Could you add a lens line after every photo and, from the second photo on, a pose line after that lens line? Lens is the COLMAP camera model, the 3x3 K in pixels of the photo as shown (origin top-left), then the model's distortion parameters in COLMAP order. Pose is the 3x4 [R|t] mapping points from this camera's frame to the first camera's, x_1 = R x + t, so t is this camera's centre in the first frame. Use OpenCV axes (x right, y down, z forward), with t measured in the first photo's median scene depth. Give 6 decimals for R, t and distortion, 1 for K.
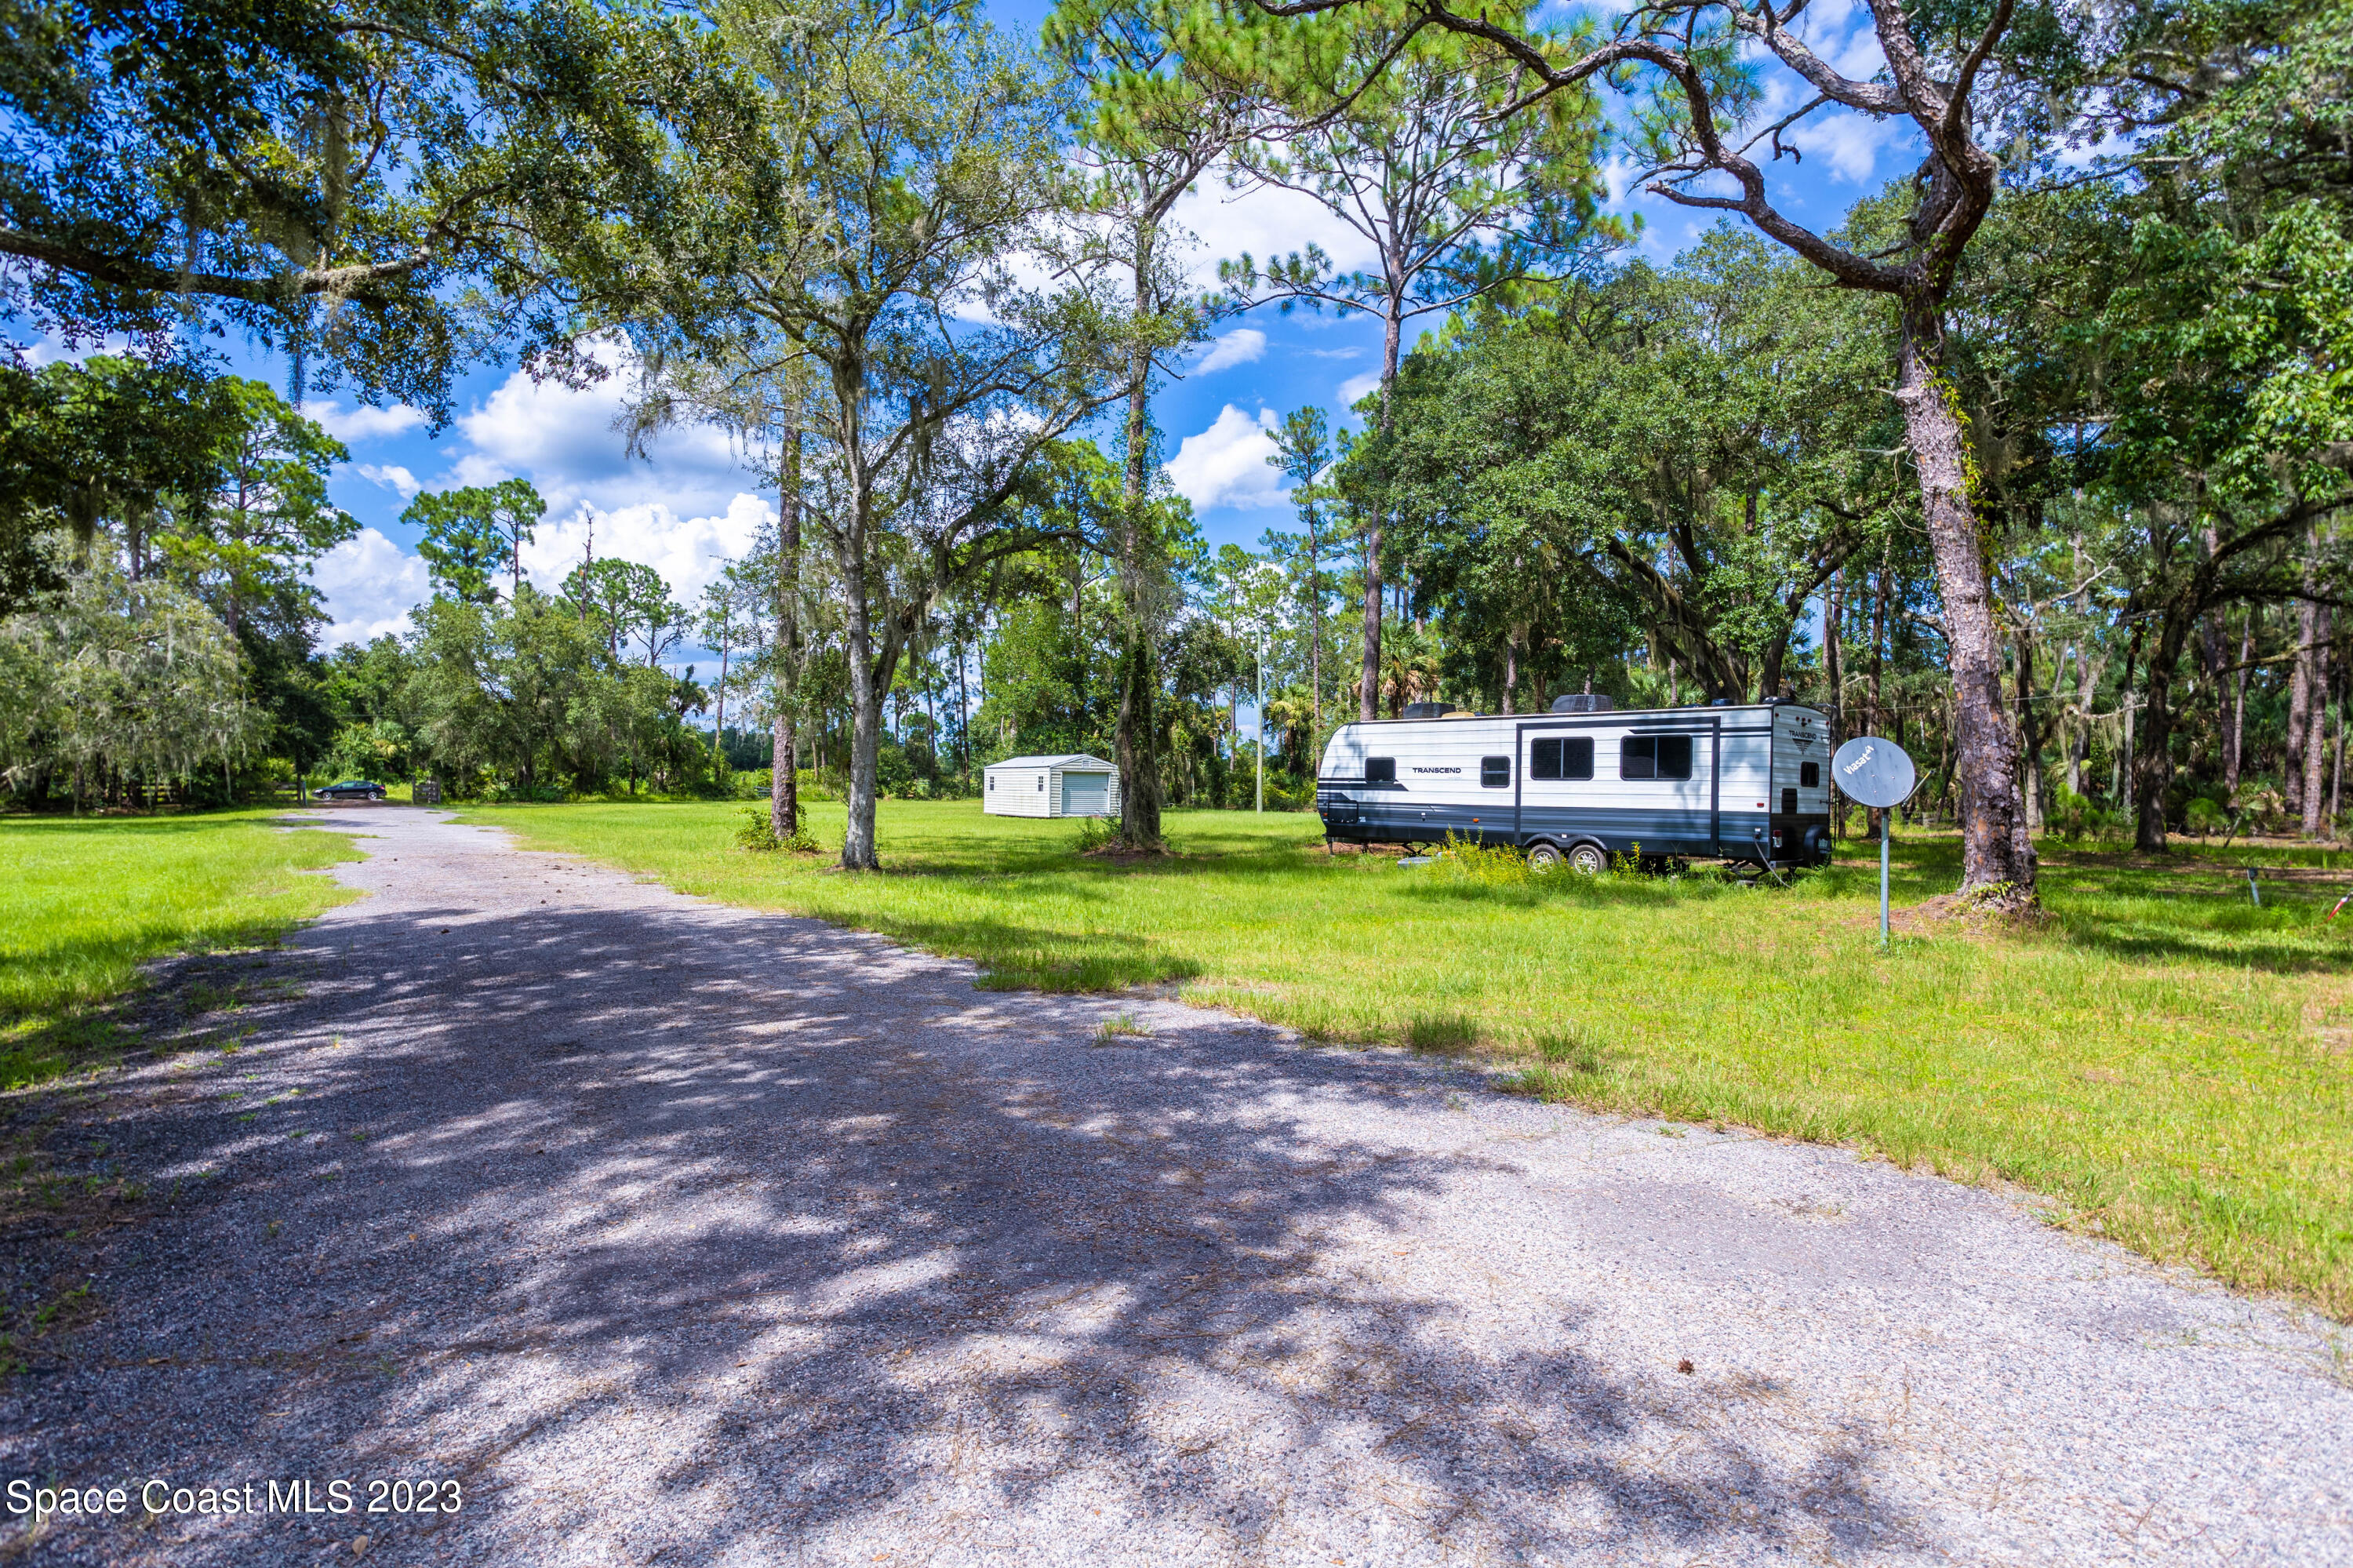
lens RADIAL K [[1148.8, 0, 1177.6], [0, 1148.8, 787.1], [0, 0, 1]] dist [-0.000367, 0.000071]
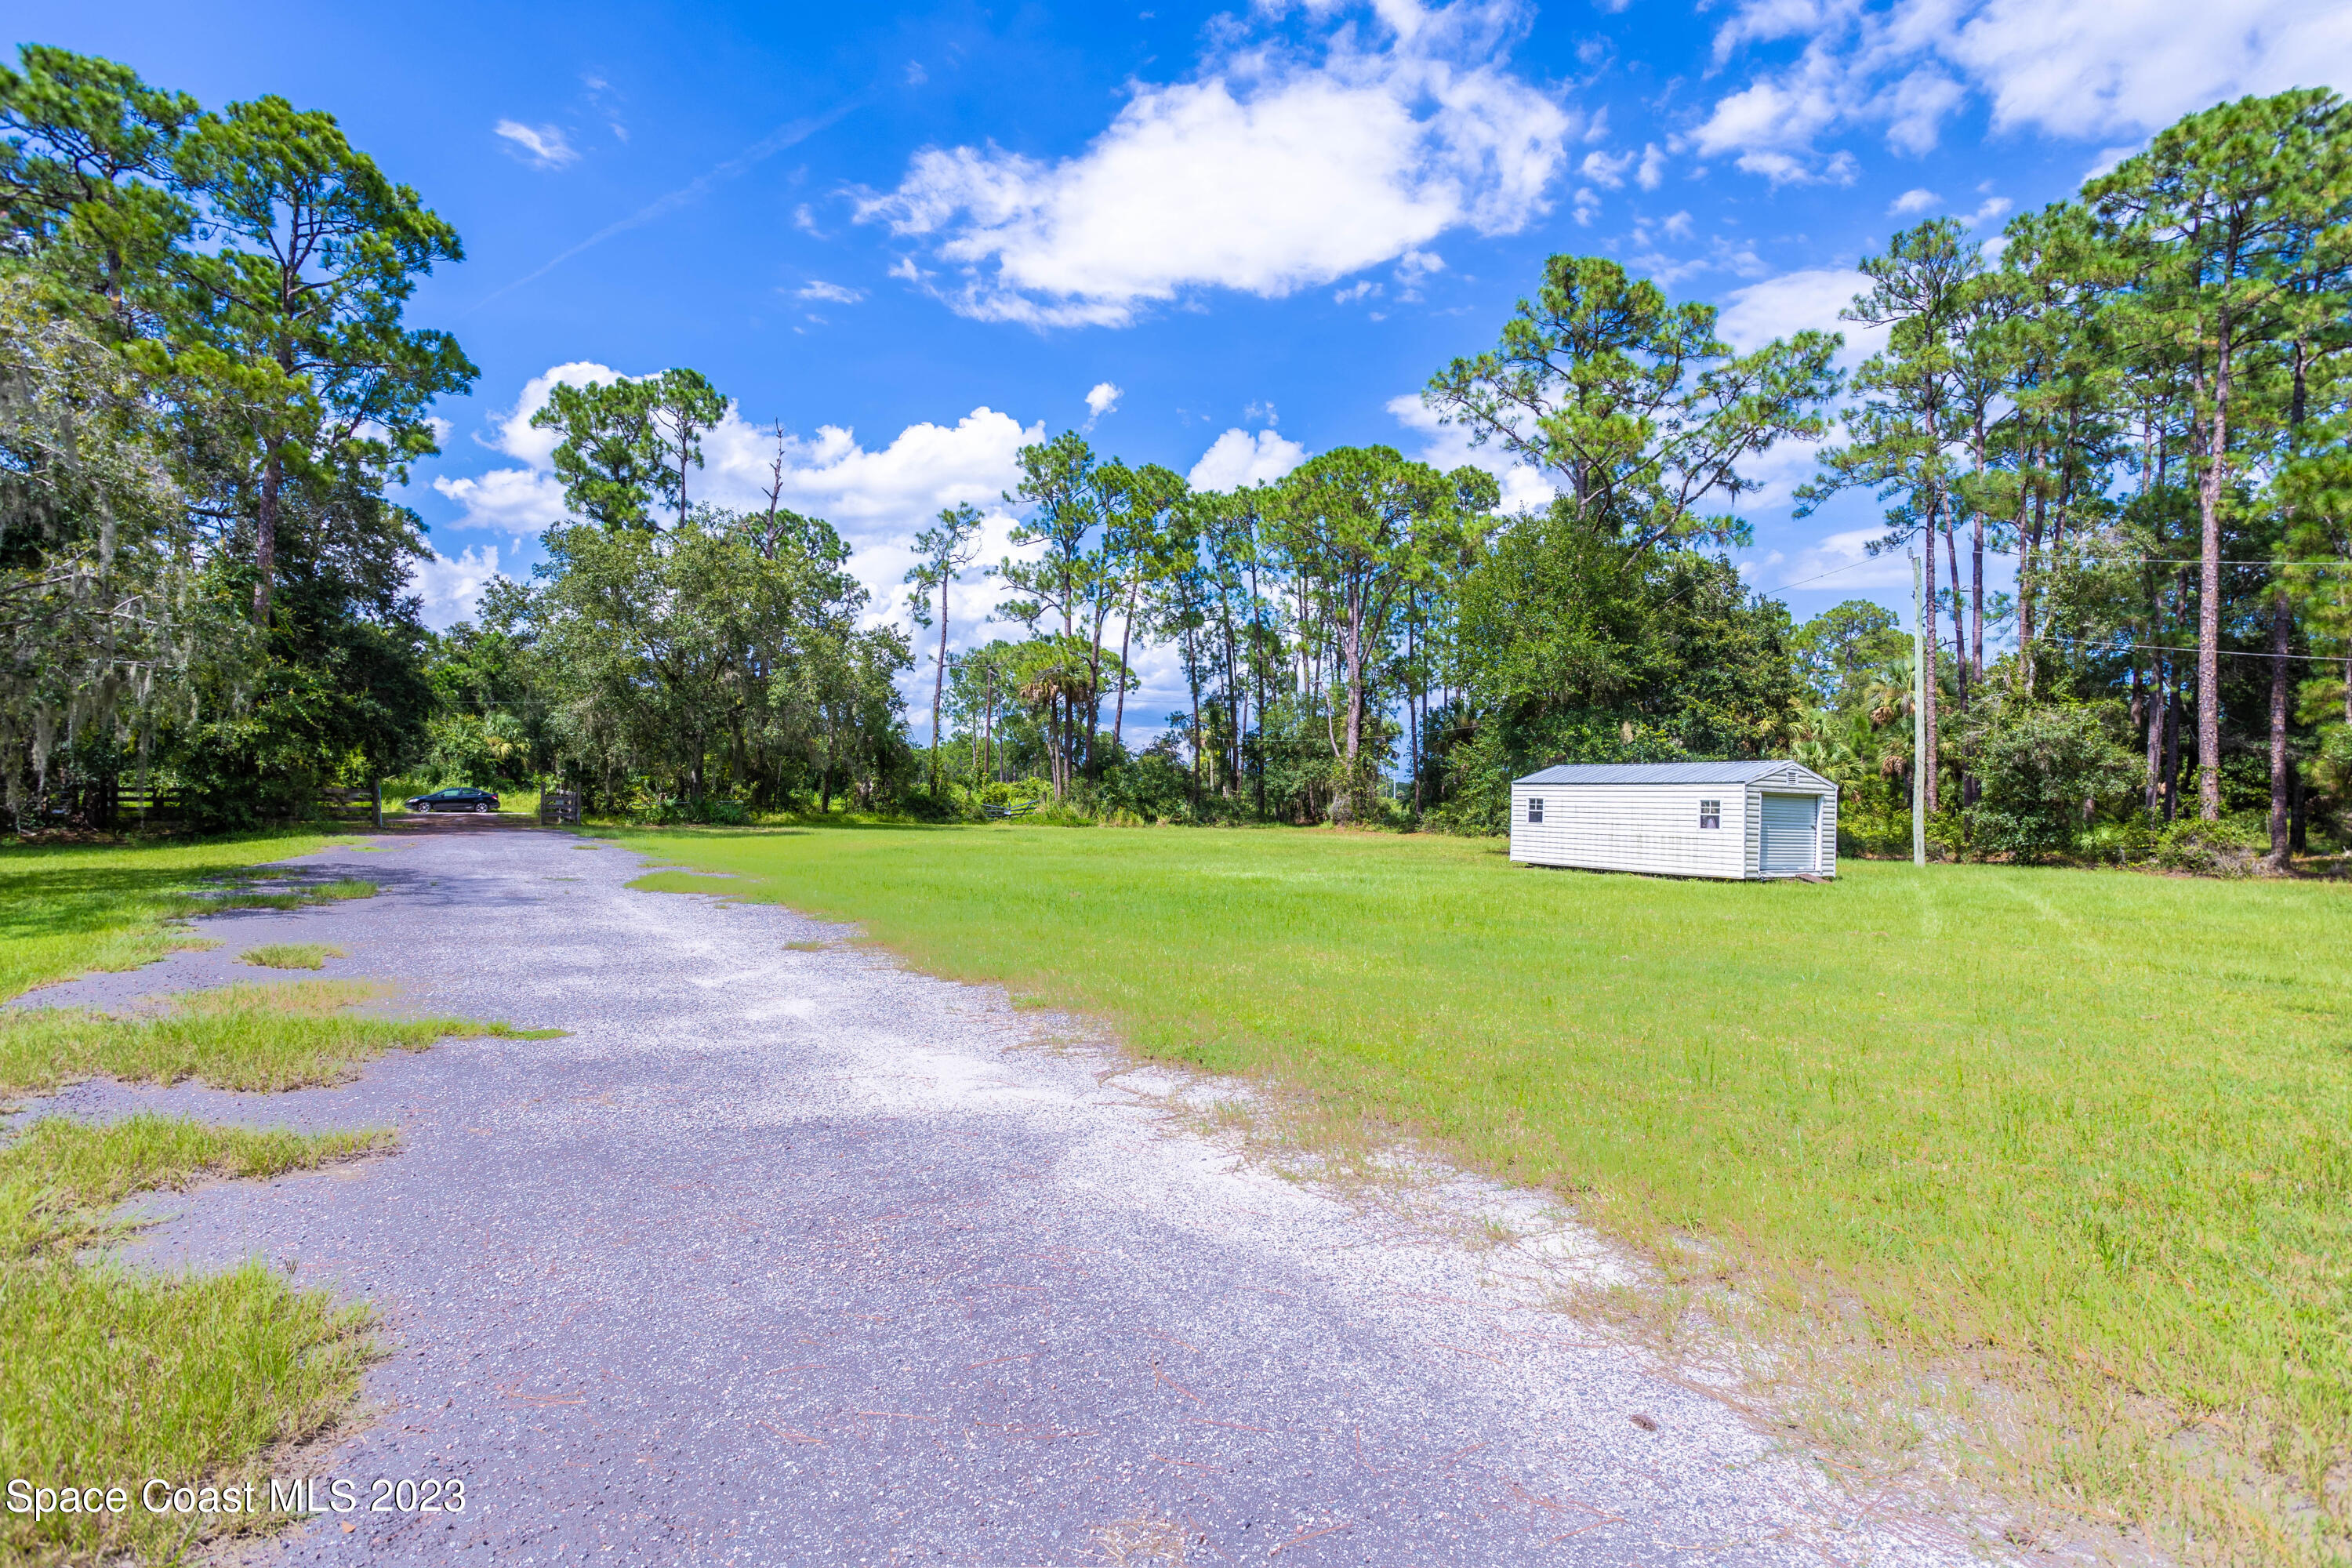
lens RADIAL K [[1148.3, 0, 1175.4], [0, 1148.3, 781.0], [0, 0, 1]] dist [-0.000367, 0.000071]
pose [[0.997604, 0.015533, -0.067417, -0.226468], [-0.017032, 0.999619, -0.021720, -0.001845], [0.067054, 0.022816, 0.997488, 0.322194]]
